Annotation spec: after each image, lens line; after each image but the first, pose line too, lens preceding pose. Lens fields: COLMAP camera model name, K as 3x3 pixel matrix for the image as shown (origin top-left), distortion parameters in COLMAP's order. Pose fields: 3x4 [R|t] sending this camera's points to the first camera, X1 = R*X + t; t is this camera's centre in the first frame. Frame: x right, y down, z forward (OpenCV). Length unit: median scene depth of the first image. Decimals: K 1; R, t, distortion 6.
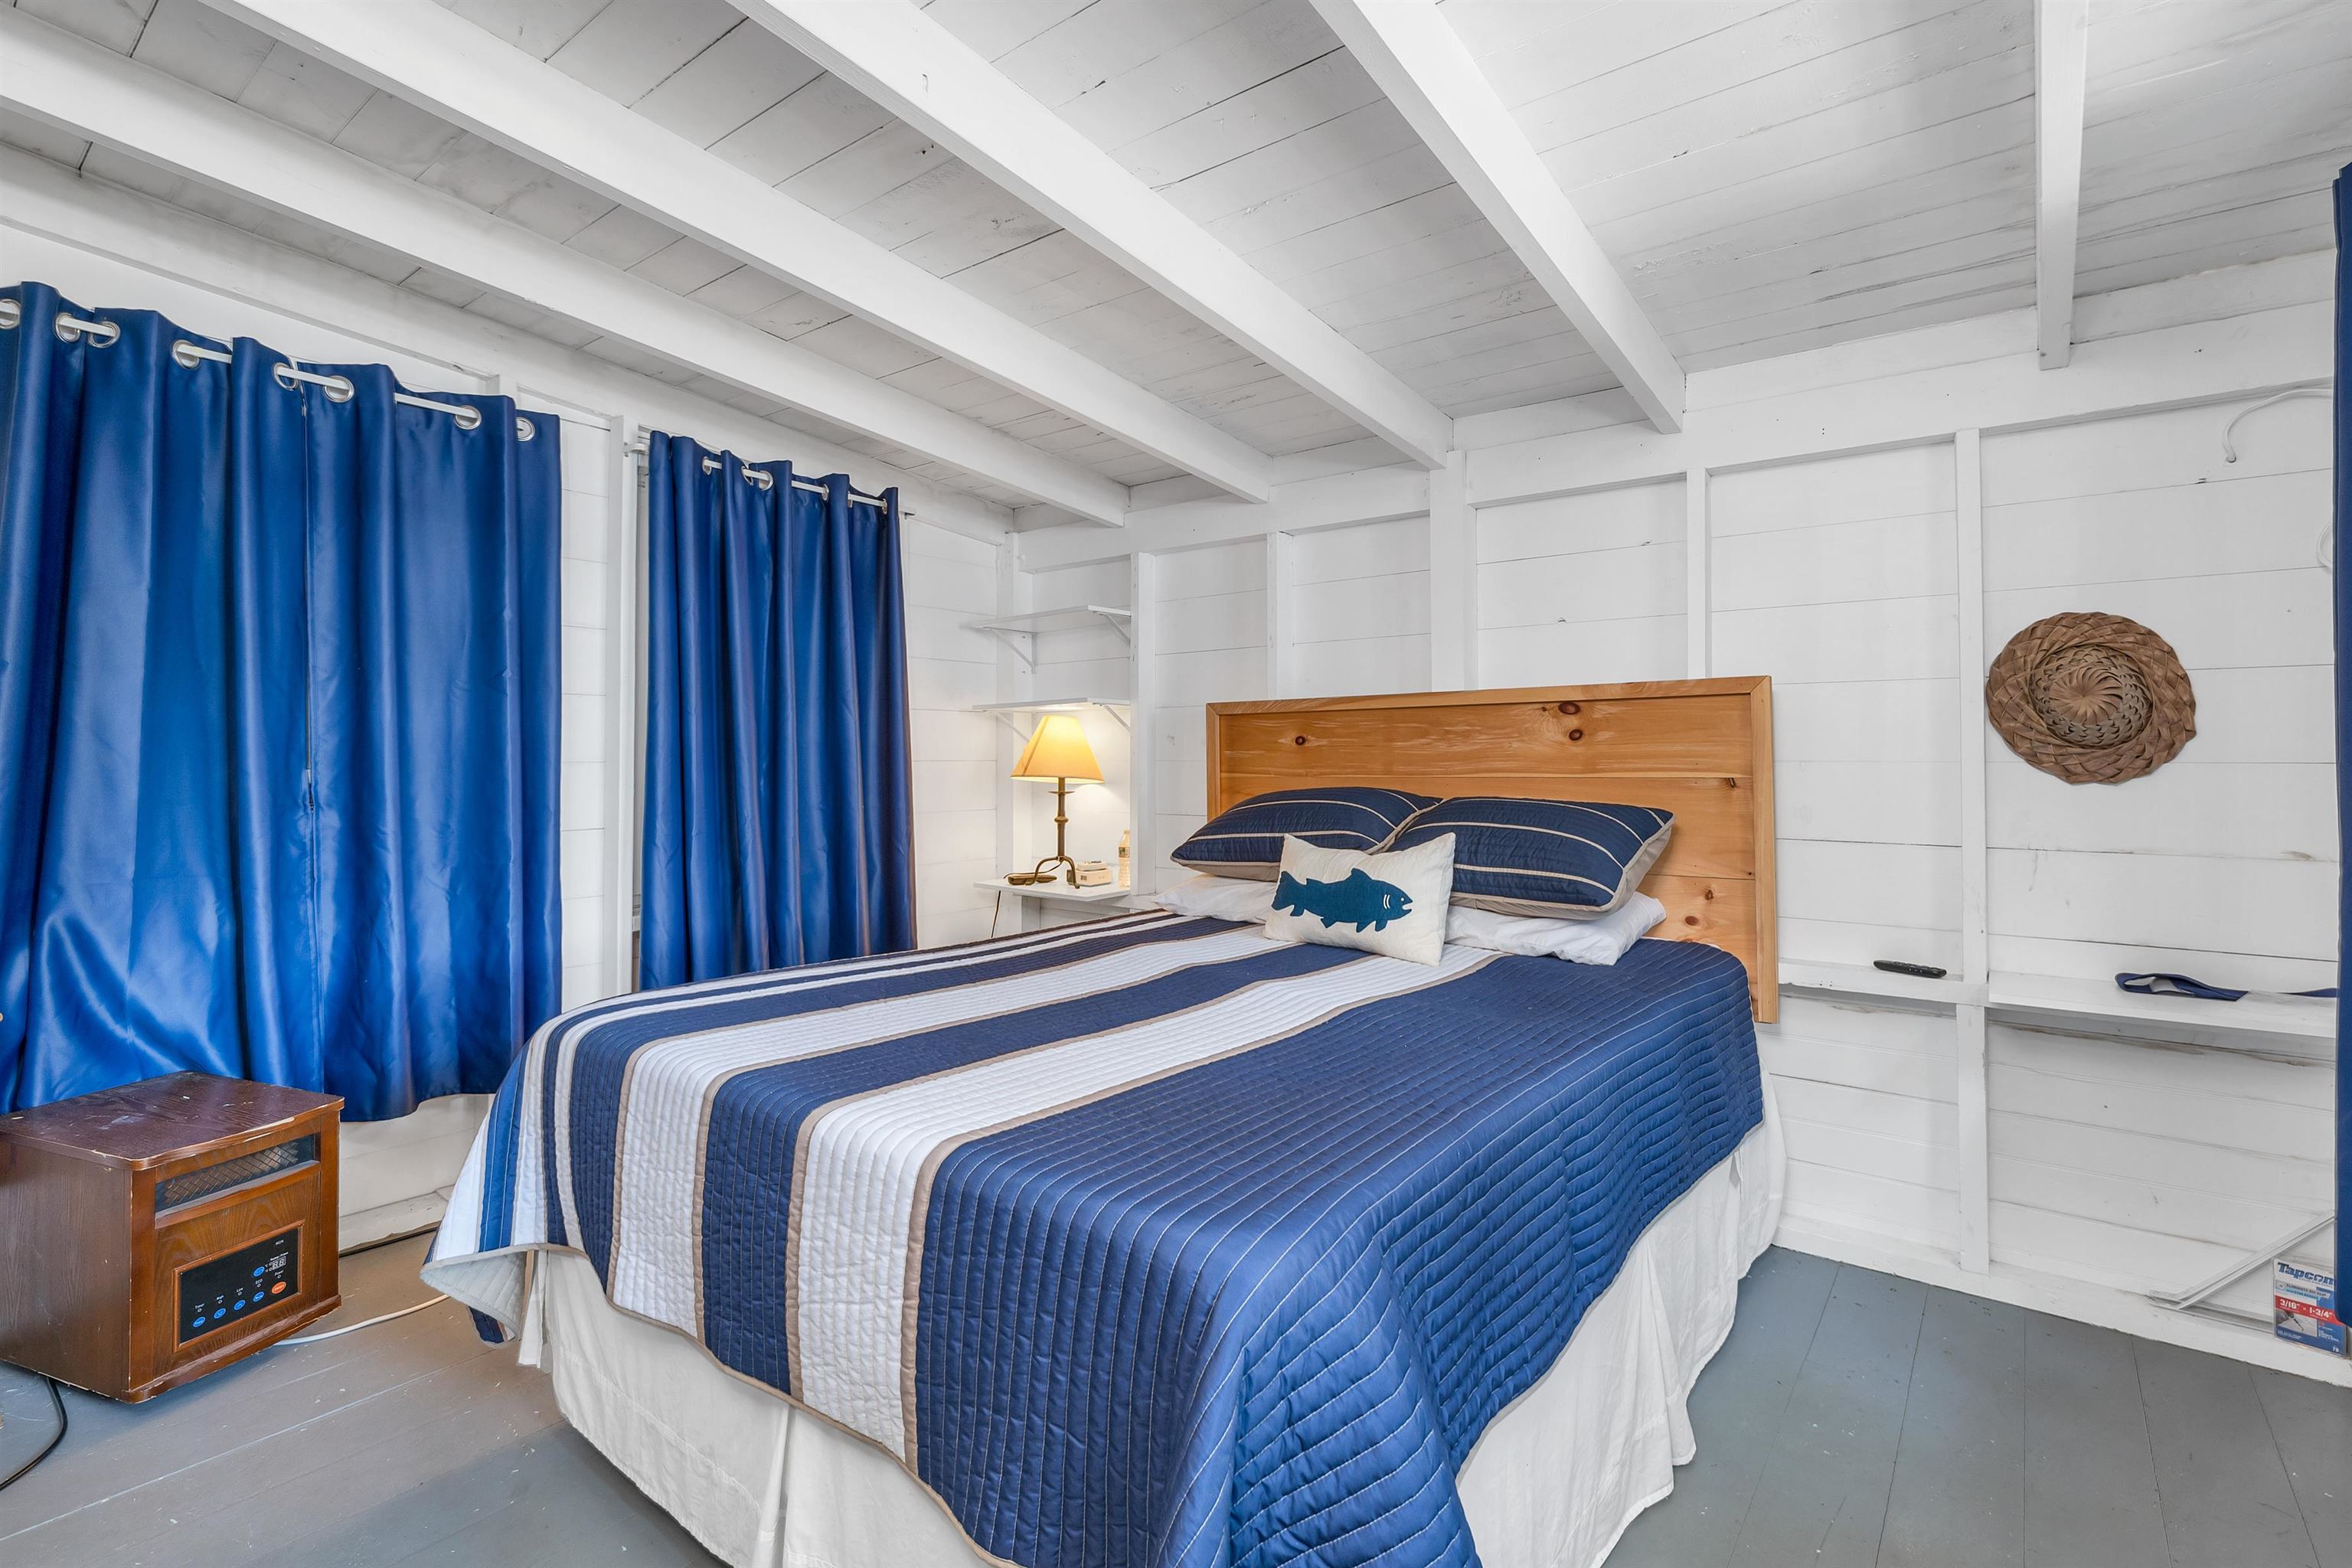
lens RADIAL K [[1045.6, 0, 1171.5], [0, 1045.6, 784.0], [0, 0, 1]] dist [-0.004017, -0.000212]
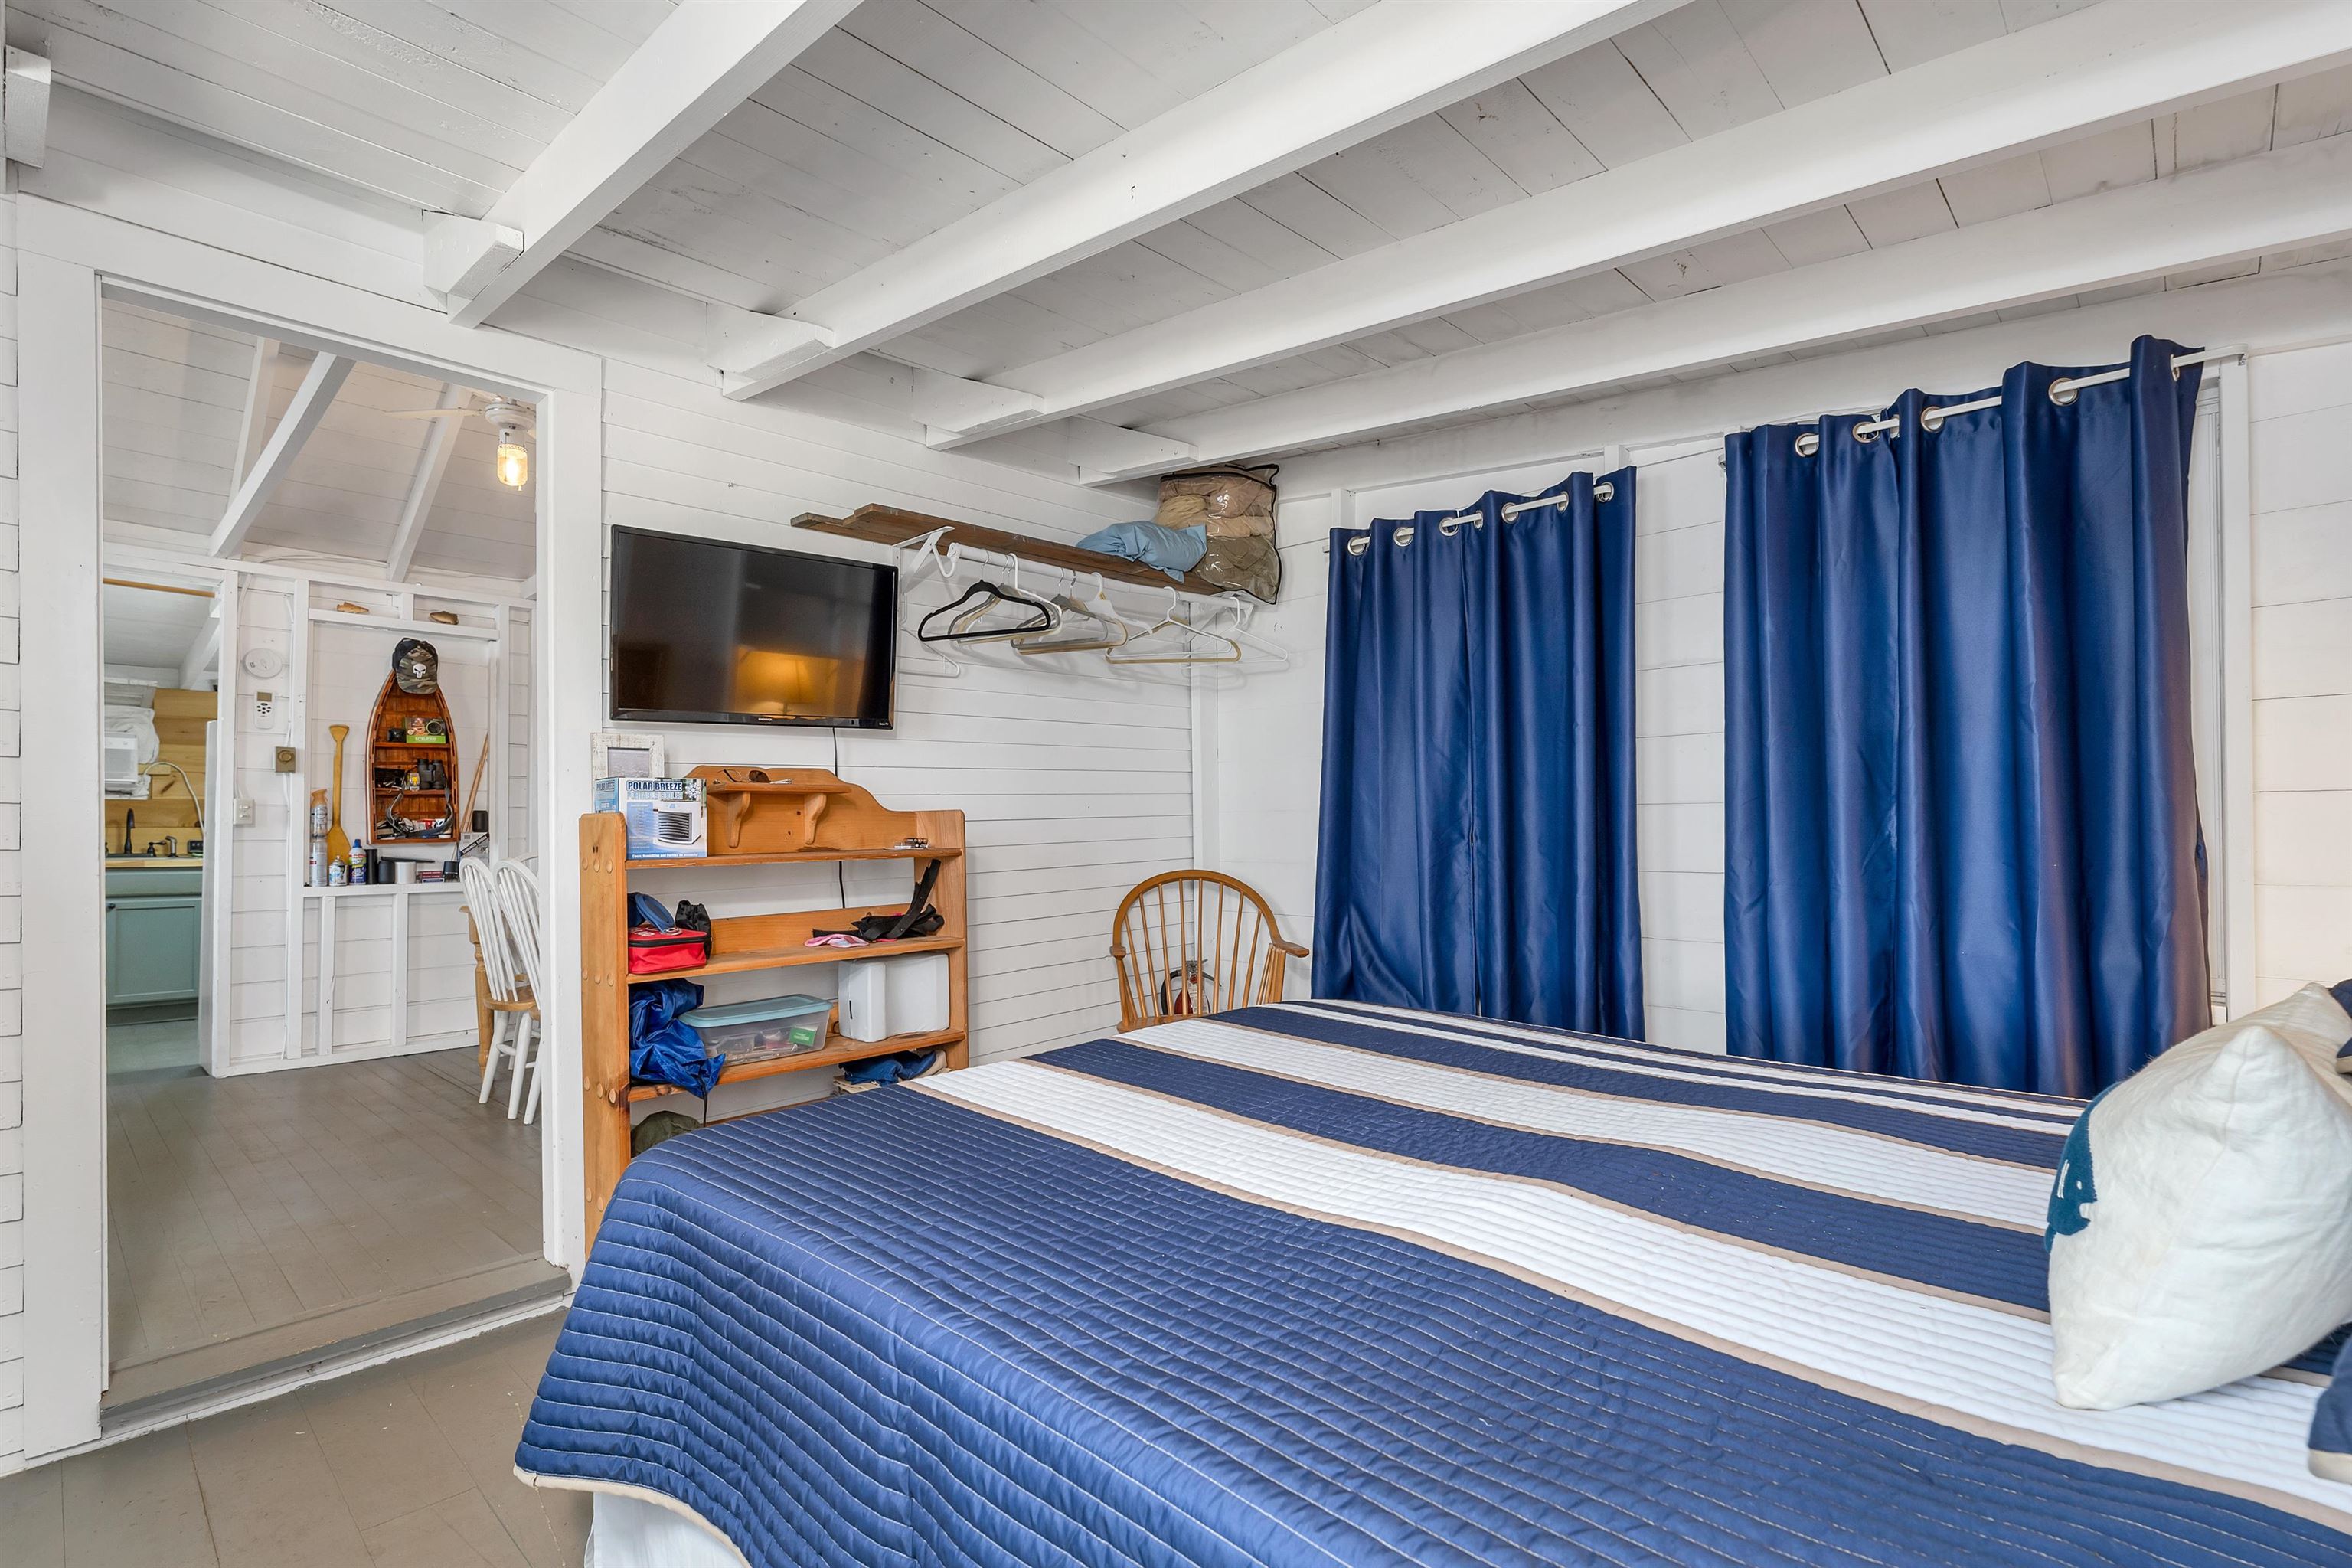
lens RADIAL K [[1128.2, 0, 1175.5], [0, 1128.2, 777.3], [0, 0, 1]] dist [0.004316, -0.000084]
pose [[-0.099477, -0.031414, -0.994544, 0.557116], [-0.004734, 0.999505, -0.031097, -0.008714], [0.995029, 0.001615, -0.099576, 0.663896]]
